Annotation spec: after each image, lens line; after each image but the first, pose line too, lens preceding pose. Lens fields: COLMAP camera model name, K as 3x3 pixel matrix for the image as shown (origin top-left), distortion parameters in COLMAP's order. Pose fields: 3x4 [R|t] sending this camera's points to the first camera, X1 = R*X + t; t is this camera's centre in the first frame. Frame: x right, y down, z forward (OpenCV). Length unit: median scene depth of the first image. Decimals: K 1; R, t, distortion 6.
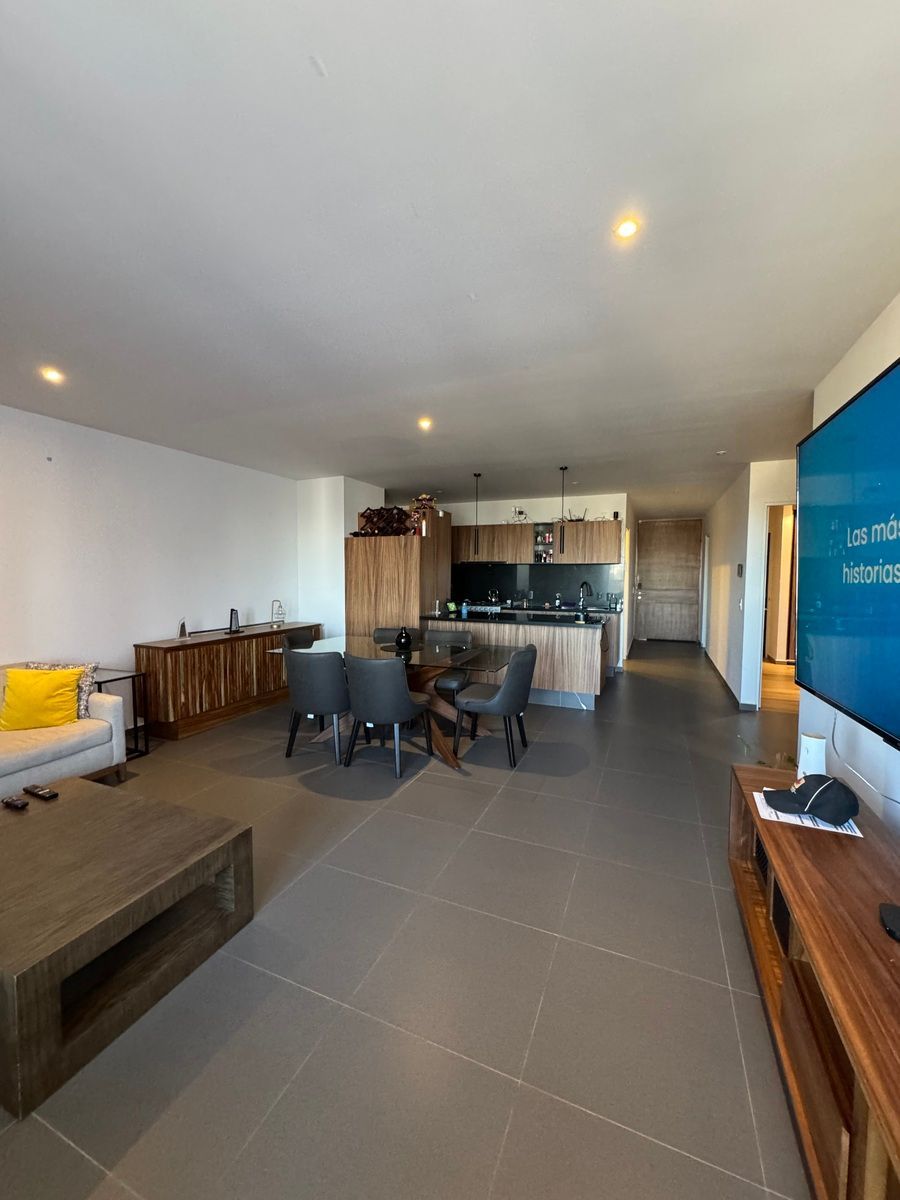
lens RADIAL K [[479.7, 0, 446.8], [0, 479.7, 601.3], [0, 0, 1]] dist [-0.004687, -0.000158]
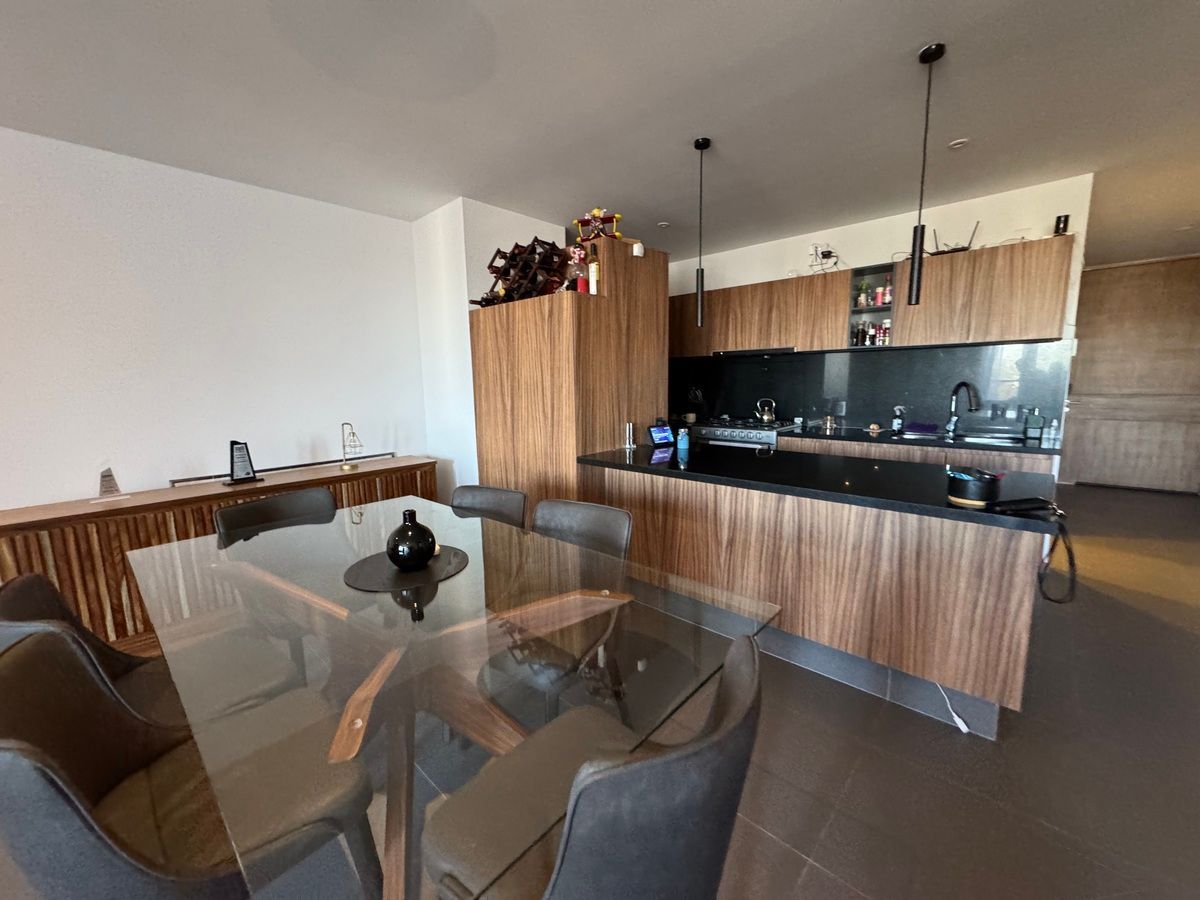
lens RADIAL K [[479.7, 0, 601.6], [0, 479.7, 445.4], [0, 0, 1]] dist [-0.004687, -0.000158]
pose [[0.945978, 0.025263, -0.323245, 0.104955], [0.000957, 0.996738, 0.080702, -0.017396], [0.324229, -0.076652, 0.942868, 0.441517]]
